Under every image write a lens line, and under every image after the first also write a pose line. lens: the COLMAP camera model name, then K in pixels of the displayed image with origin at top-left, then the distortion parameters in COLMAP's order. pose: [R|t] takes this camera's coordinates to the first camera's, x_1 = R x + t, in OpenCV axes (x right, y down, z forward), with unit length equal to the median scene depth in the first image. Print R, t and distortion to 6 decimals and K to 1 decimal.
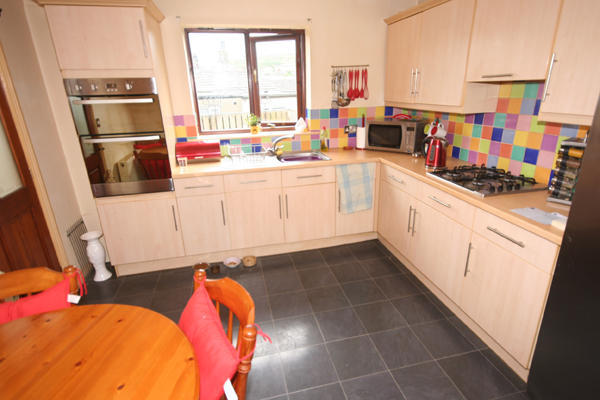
lens RADIAL K [[327.1, 0, 299.8], [0, 327.1, 200.9], [0, 0, 1]] dist [0.019920, 0.001030]
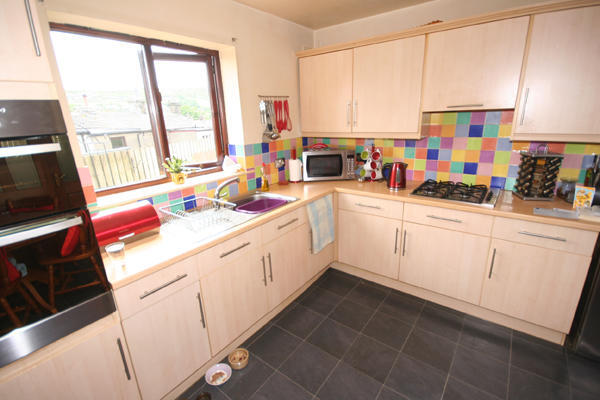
lens RADIAL K [[283.8, 0, 301.0], [0, 283.8, 201.2], [0, 0, 1]] dist [-0.001892, -0.001182]
pose [[0.764366, -0.190487, 0.616003, -0.348766], [0.227856, 0.973523, 0.018309, -0.124890], [-0.603180, 0.126365, 0.787531, 0.375761]]
